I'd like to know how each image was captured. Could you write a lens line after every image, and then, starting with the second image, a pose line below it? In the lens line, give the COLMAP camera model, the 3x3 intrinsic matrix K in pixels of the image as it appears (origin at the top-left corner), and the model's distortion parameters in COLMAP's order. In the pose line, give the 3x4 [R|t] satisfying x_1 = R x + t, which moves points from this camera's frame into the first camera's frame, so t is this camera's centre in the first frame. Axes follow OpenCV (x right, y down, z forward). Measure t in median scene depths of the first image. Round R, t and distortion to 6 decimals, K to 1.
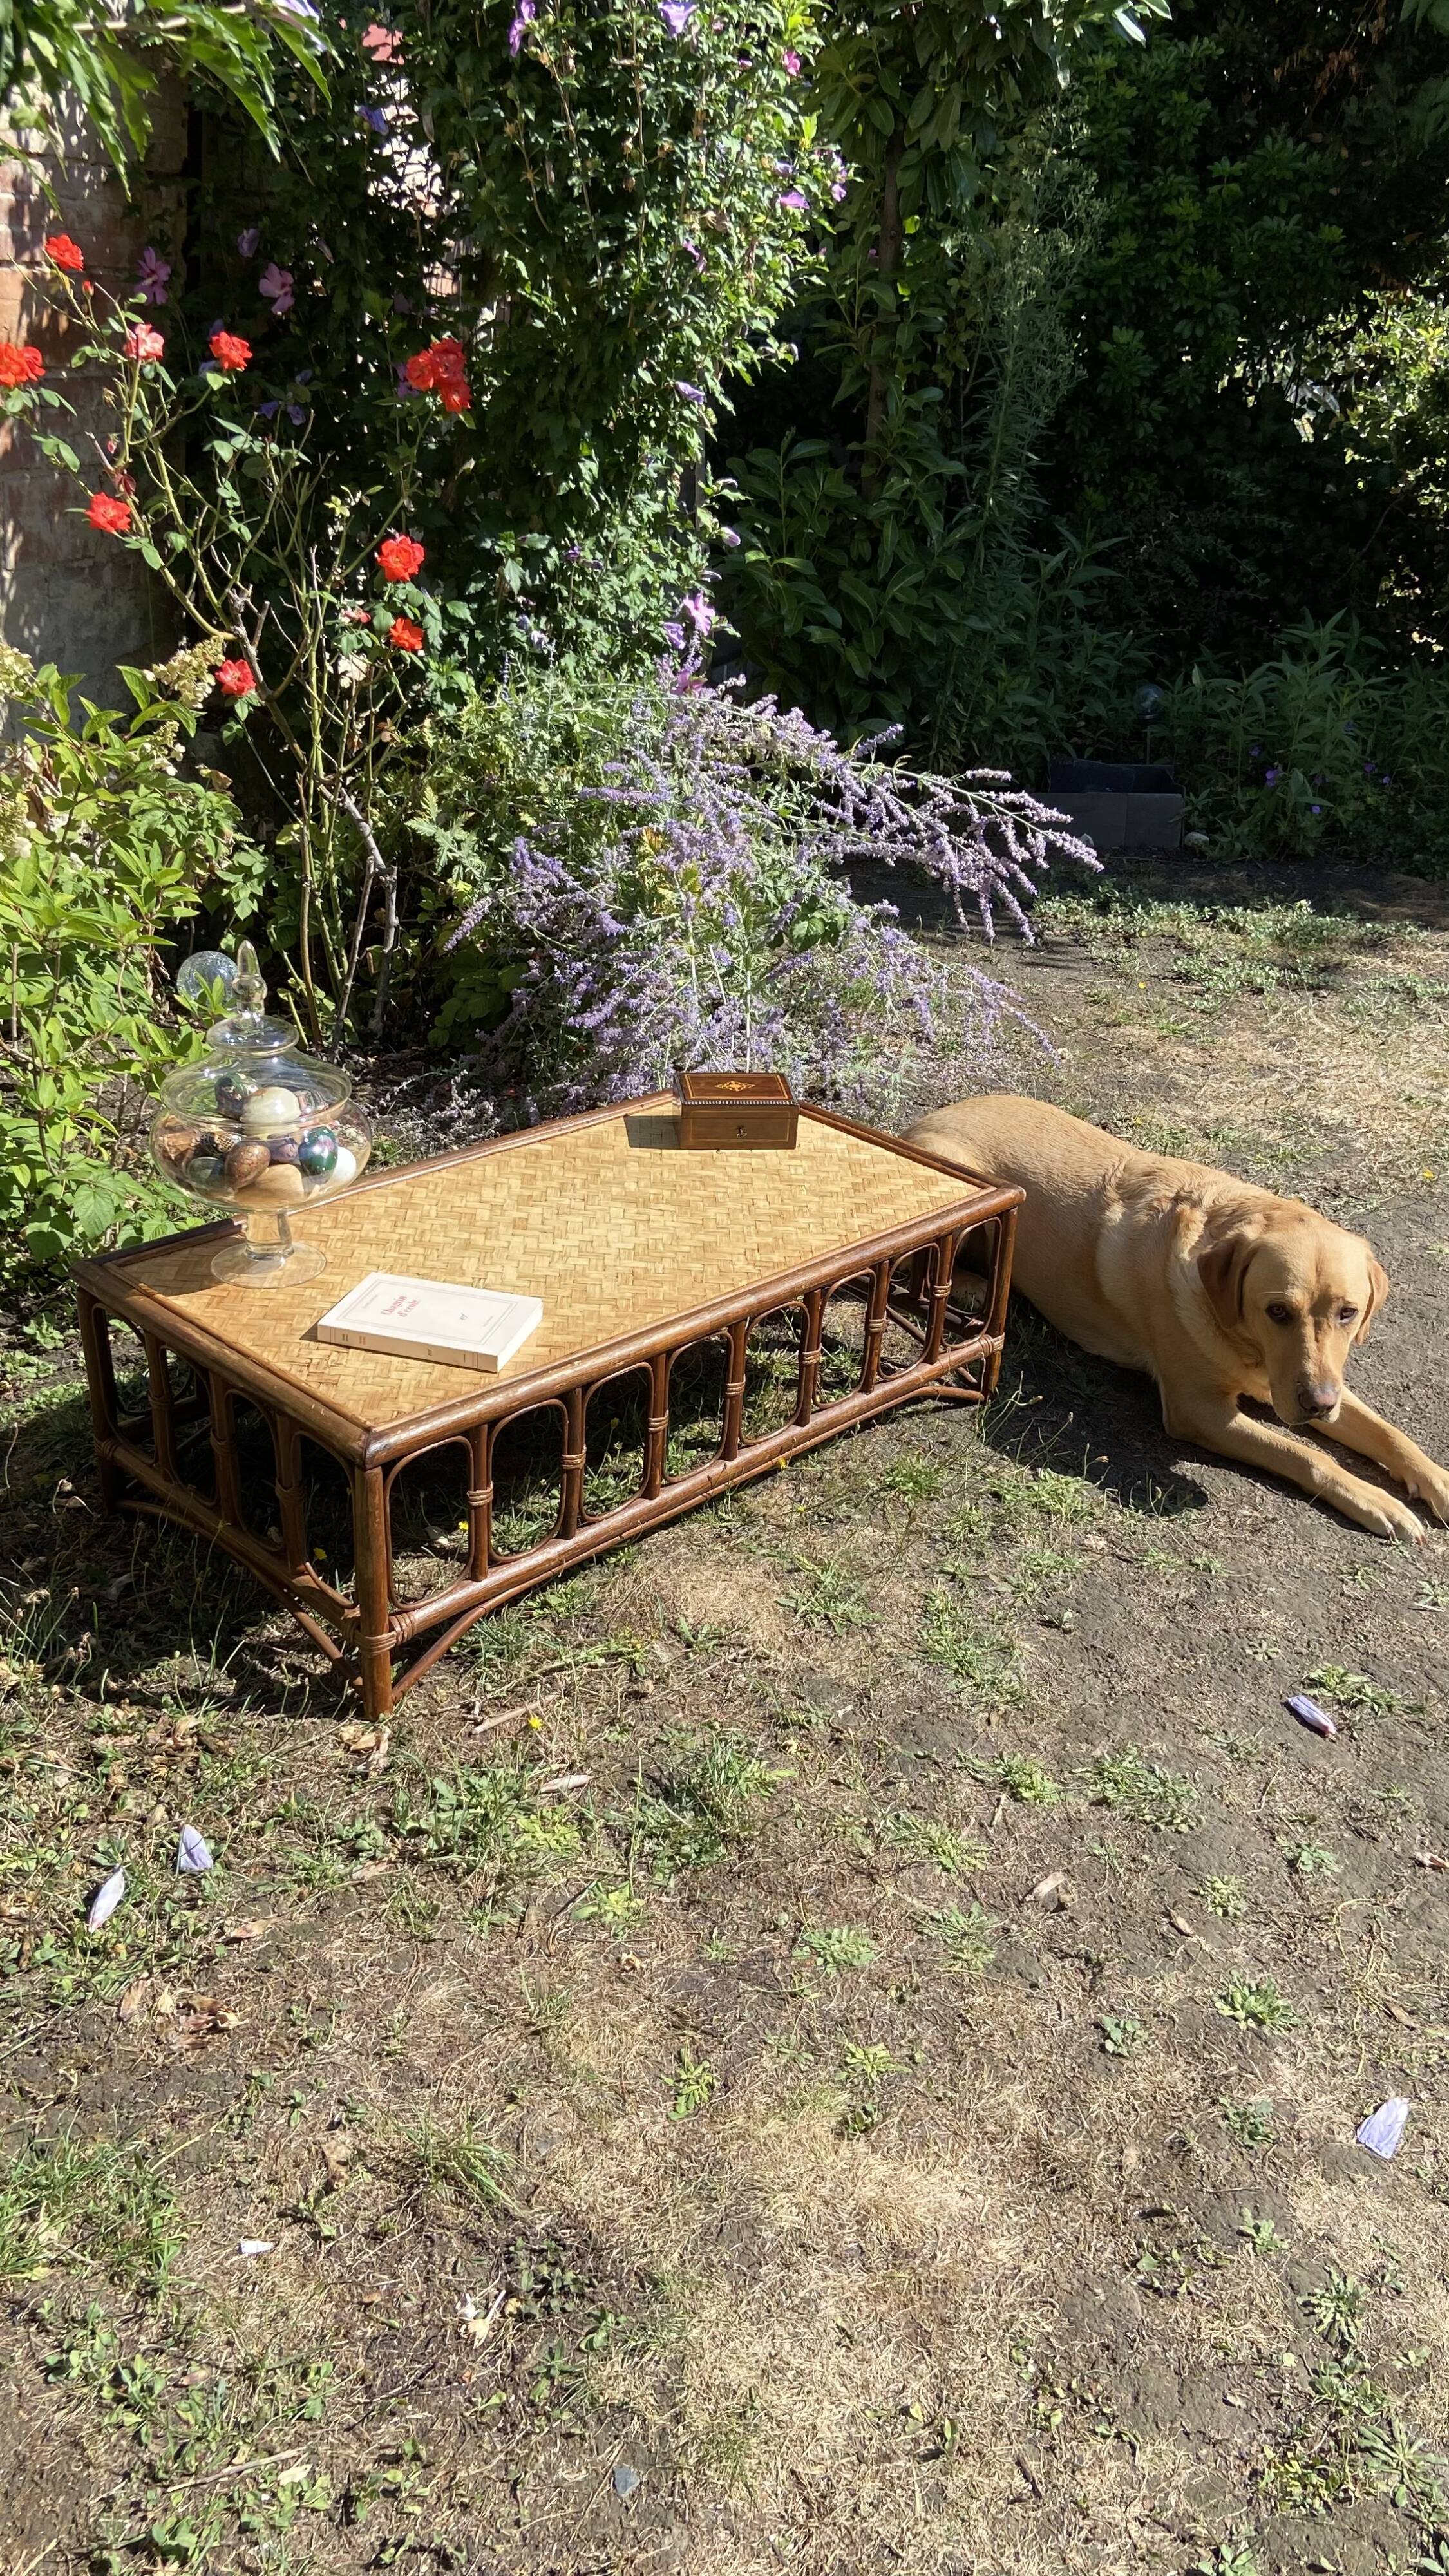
lens RADIAL K [[1945.5, 0, 737.2], [0, 1945.5, 1287.8], [0, 0, 1]] dist [0.117228, -0.154960]
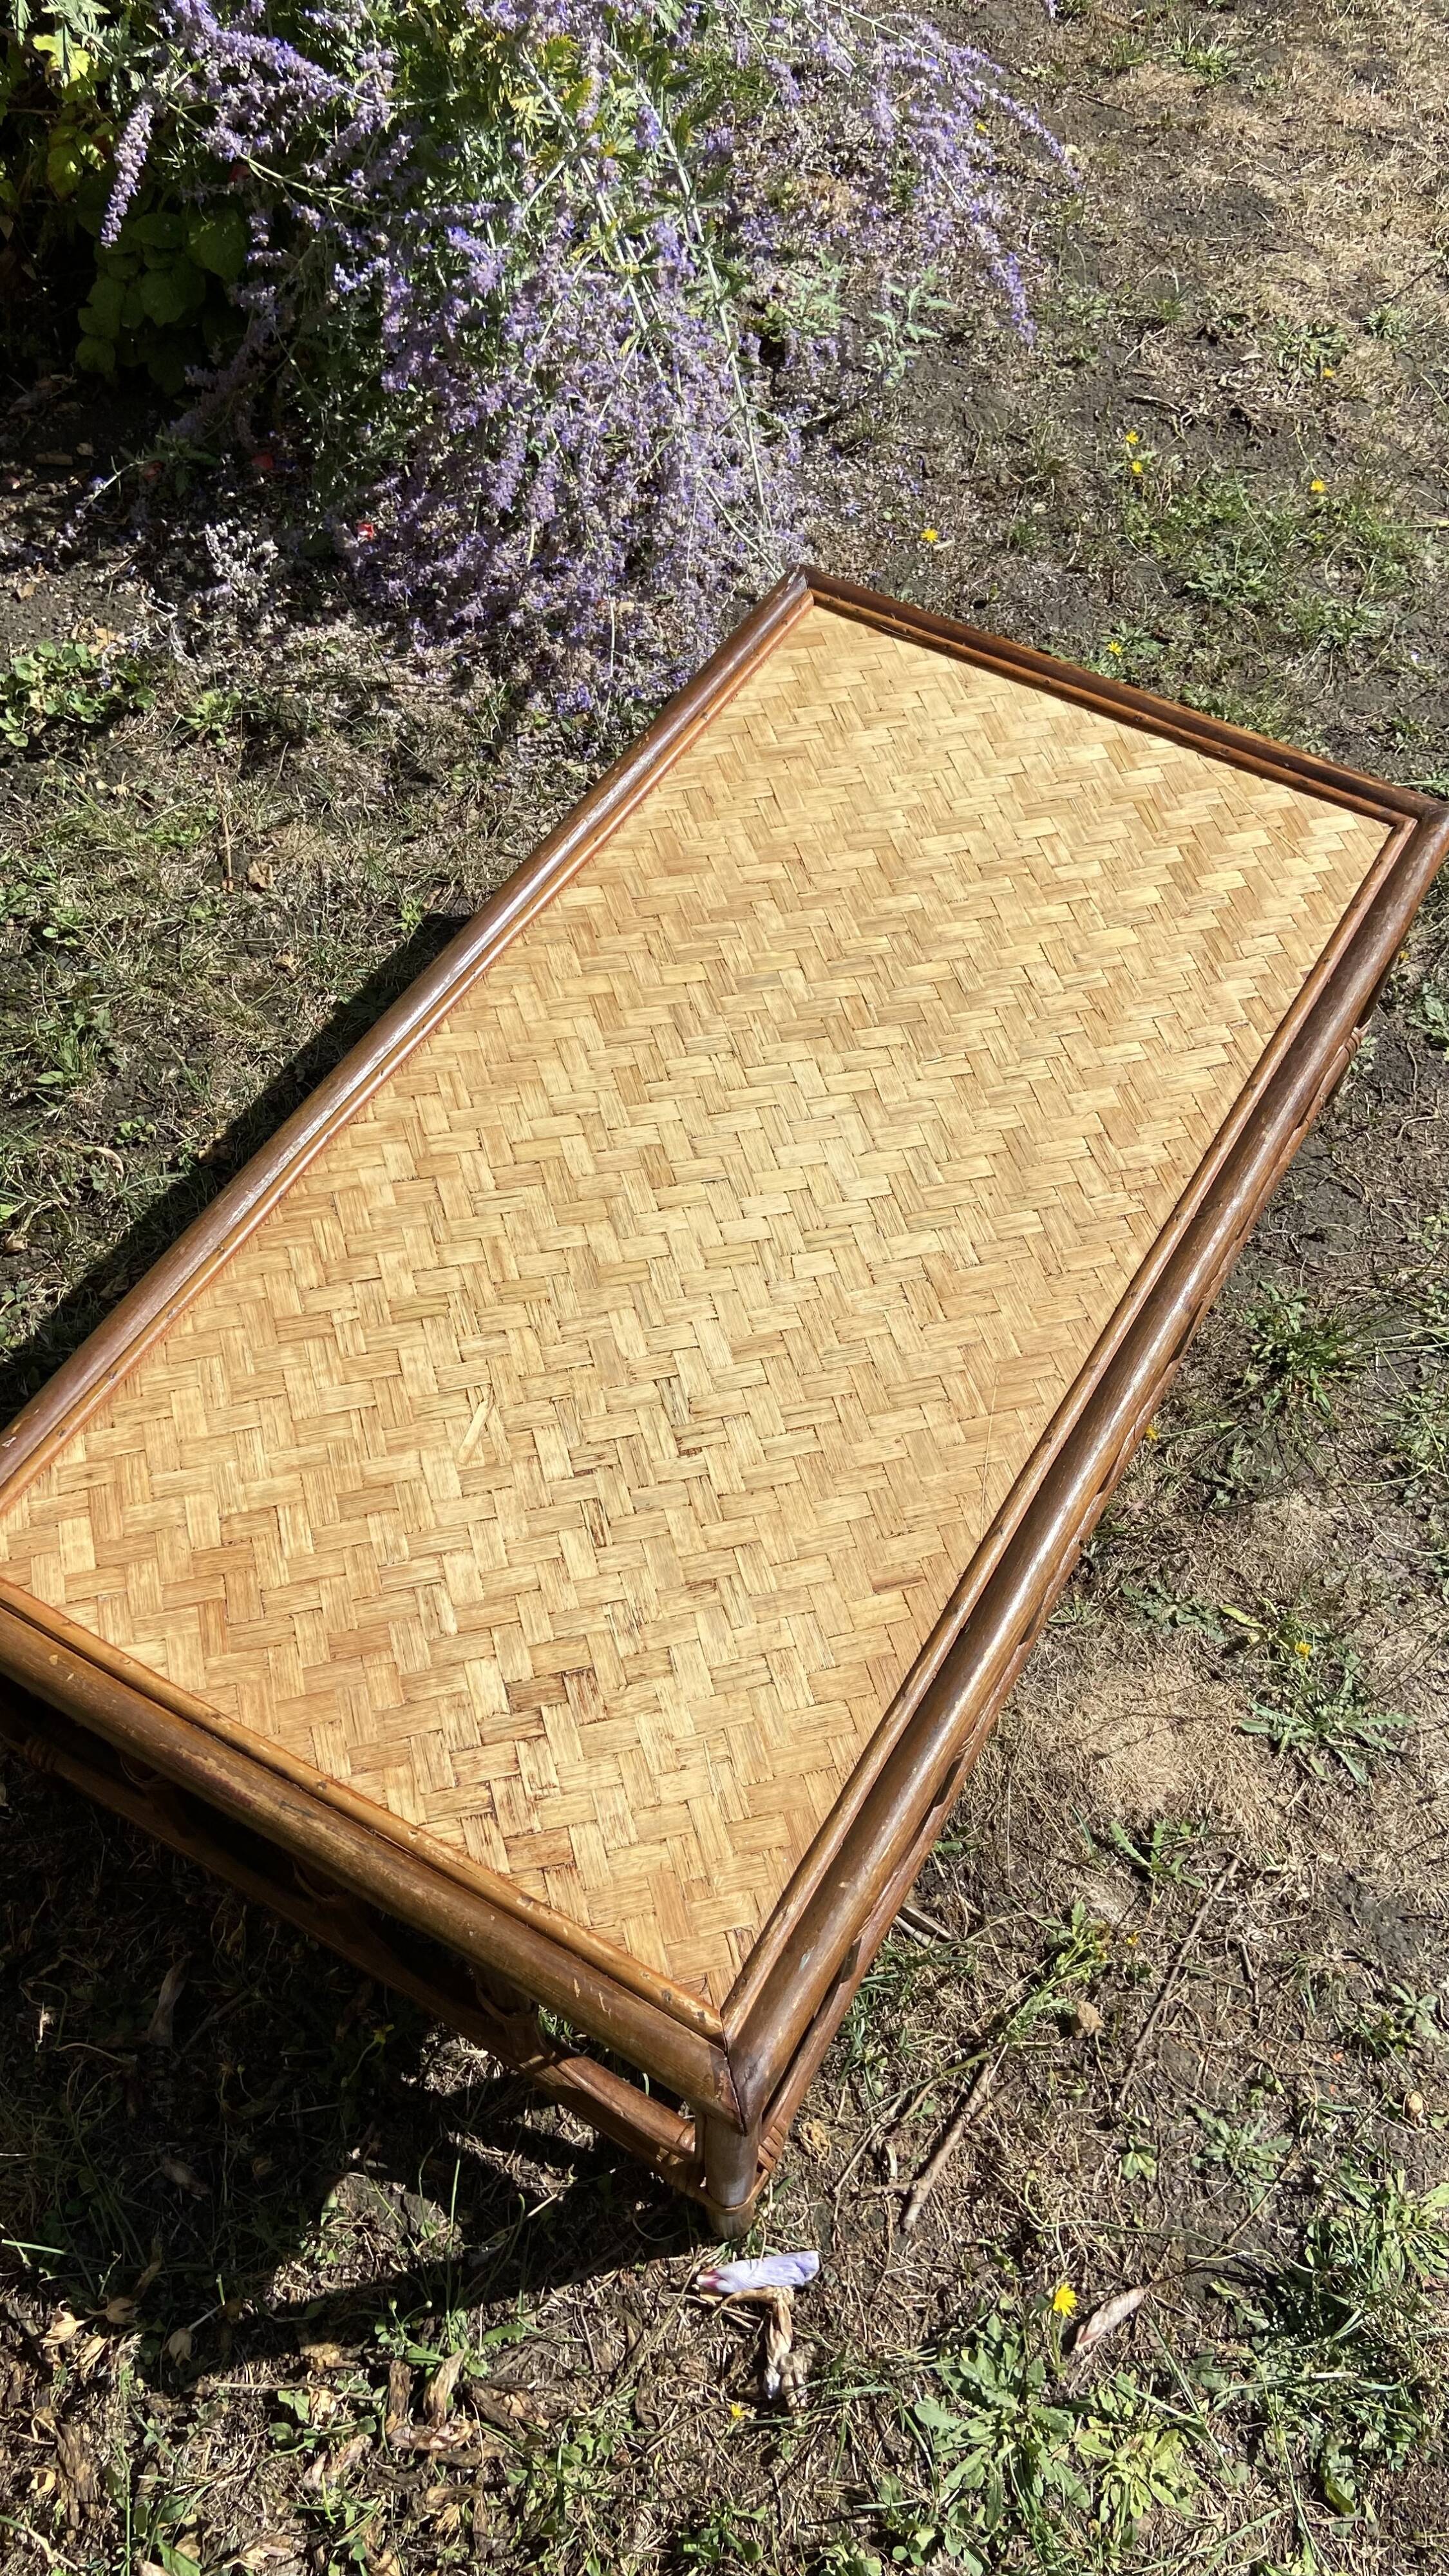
lens RADIAL K [[1945.5, 0, 707.4], [0, 1945.5, 1289.3], [0, 0, 1]] dist [0.117228, -0.154960]
pose [[0.969843, -0.222298, 0.099937, -0.121785], [0.140921, 0.845993, 0.514235, -0.210524], [-0.198859, -0.484644, 0.851807, 0.409591]]
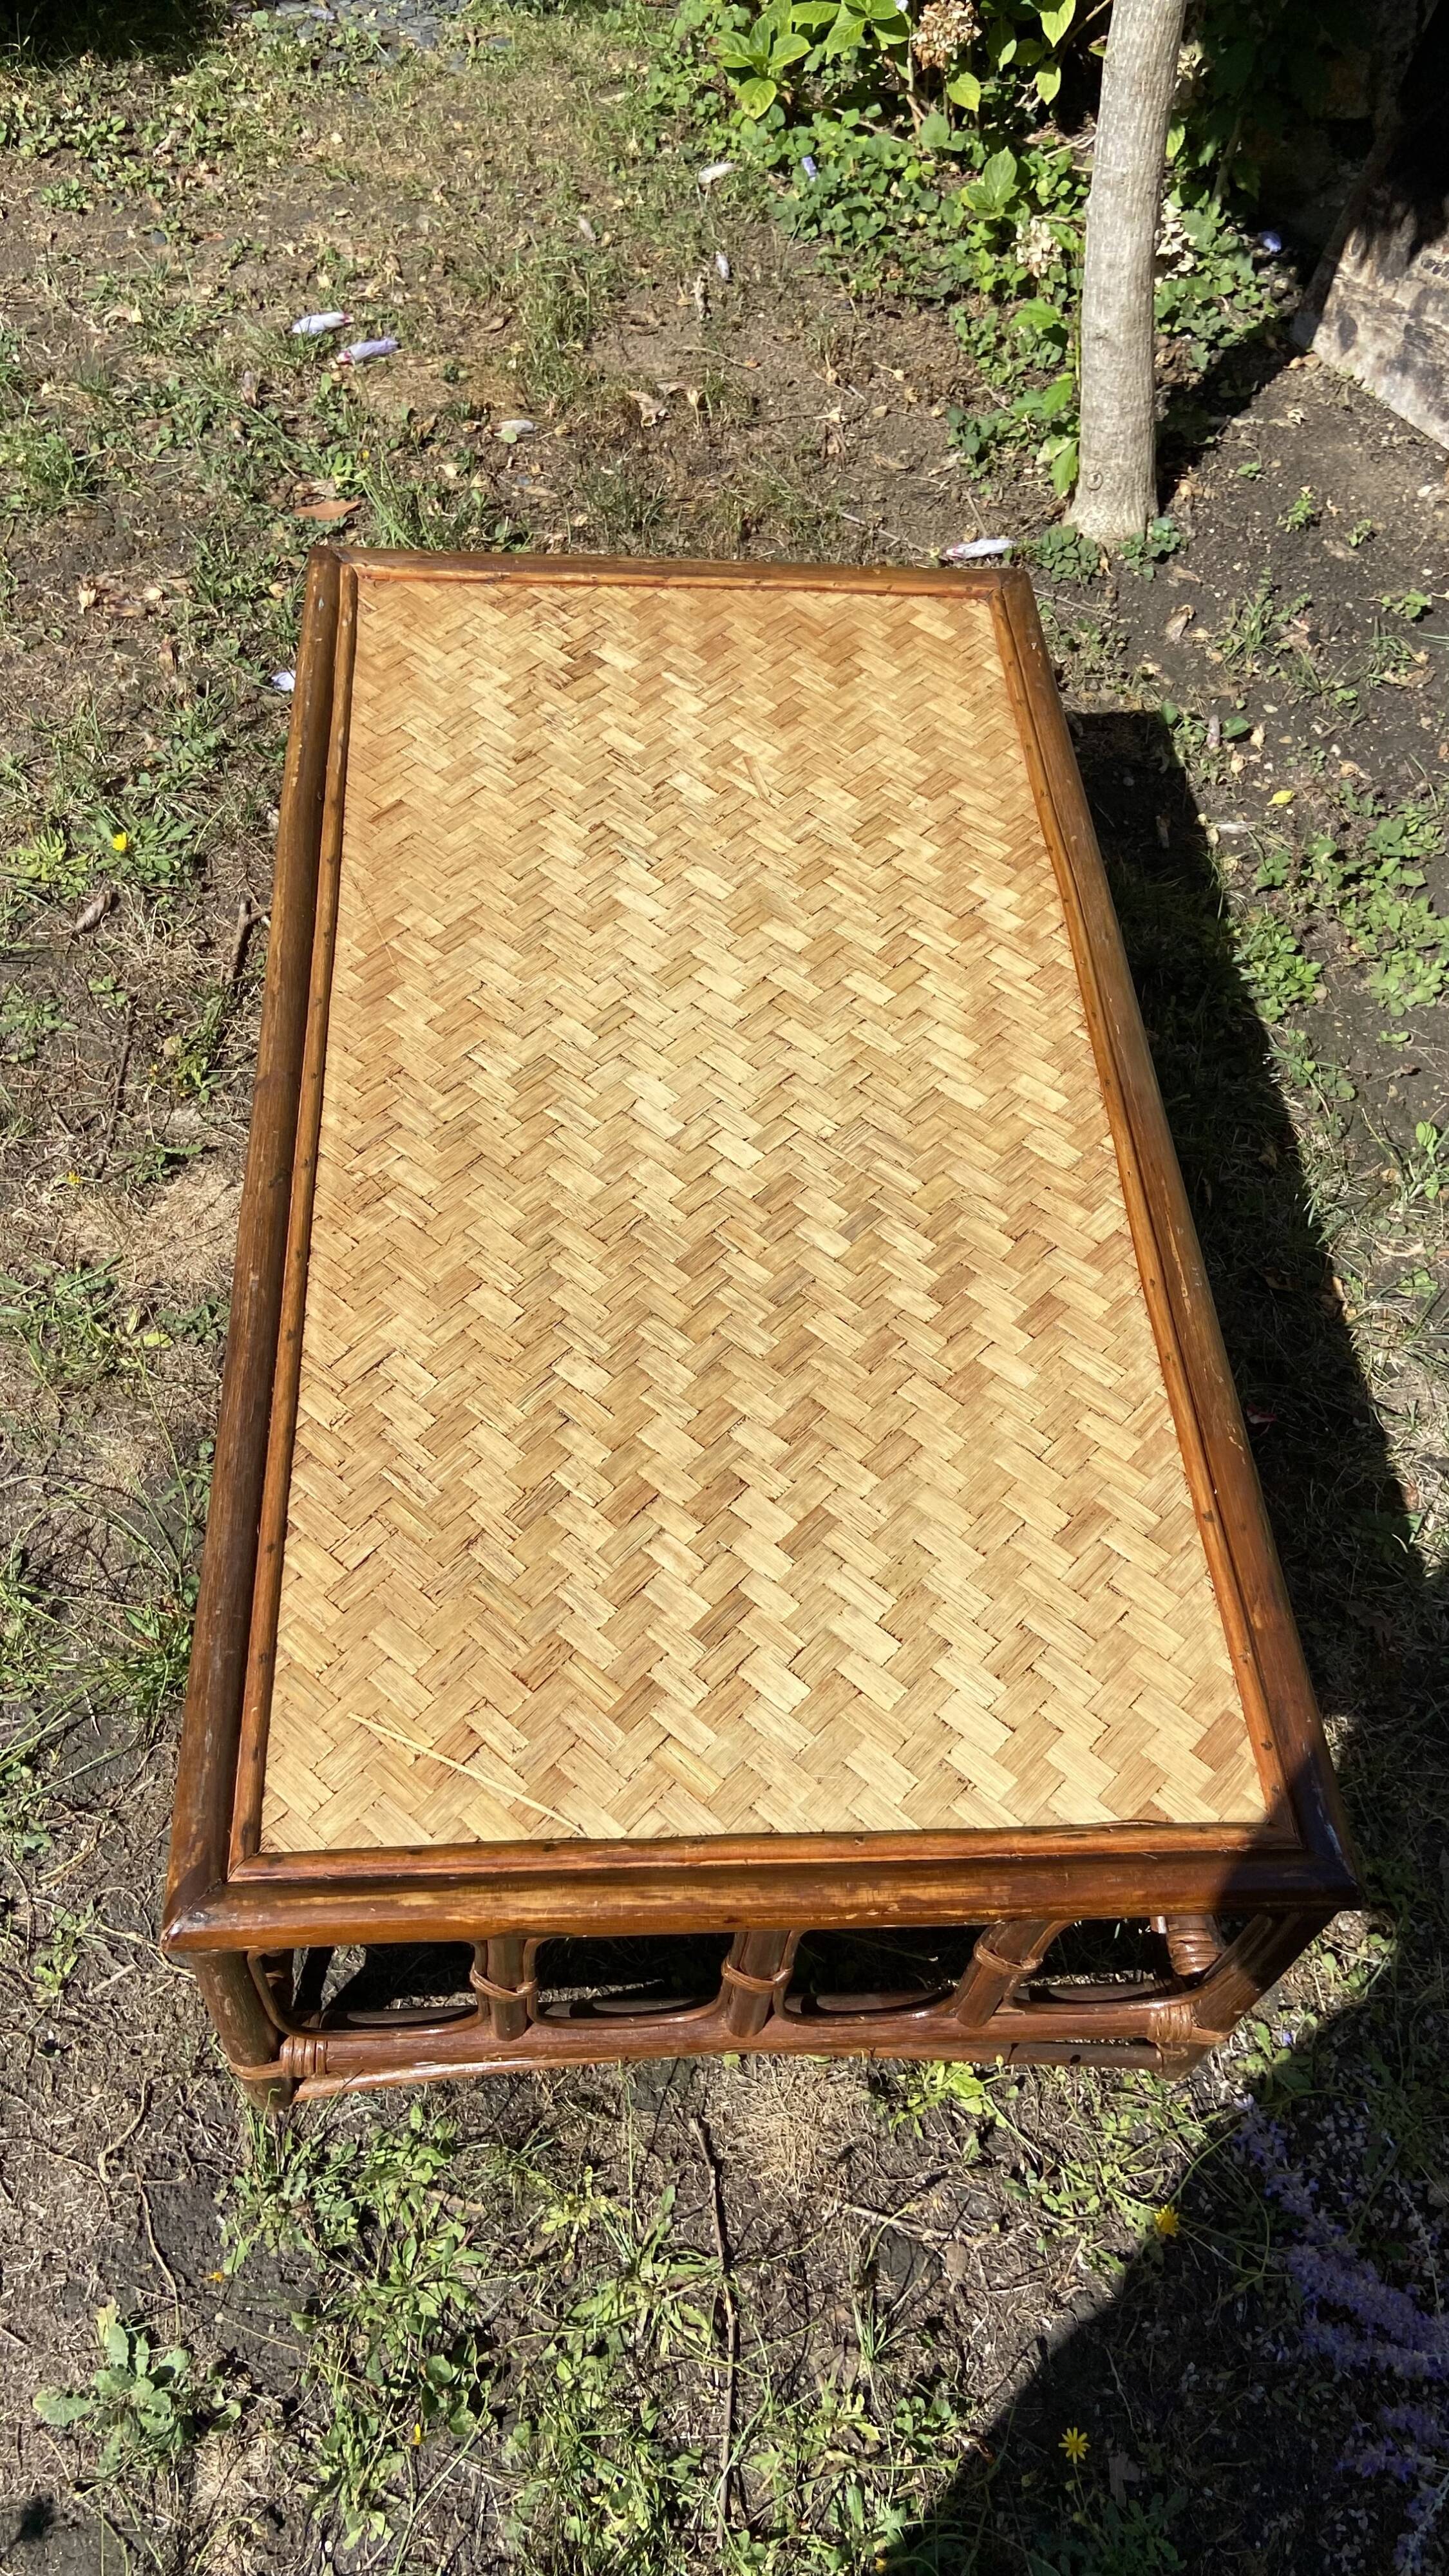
lens RADIAL K [[1945.5, 0, 703.7], [0, 1945.5, 1248.4], [0, 0, 1]] dist [0.117228, -0.154960]
pose [[-0.668590, 0.535230, -0.516252, 0.163609], [-0.412249, 0.311011, 0.856343, -0.349624], [0.618900, 0.785367, 0.012709, 0.790283]]
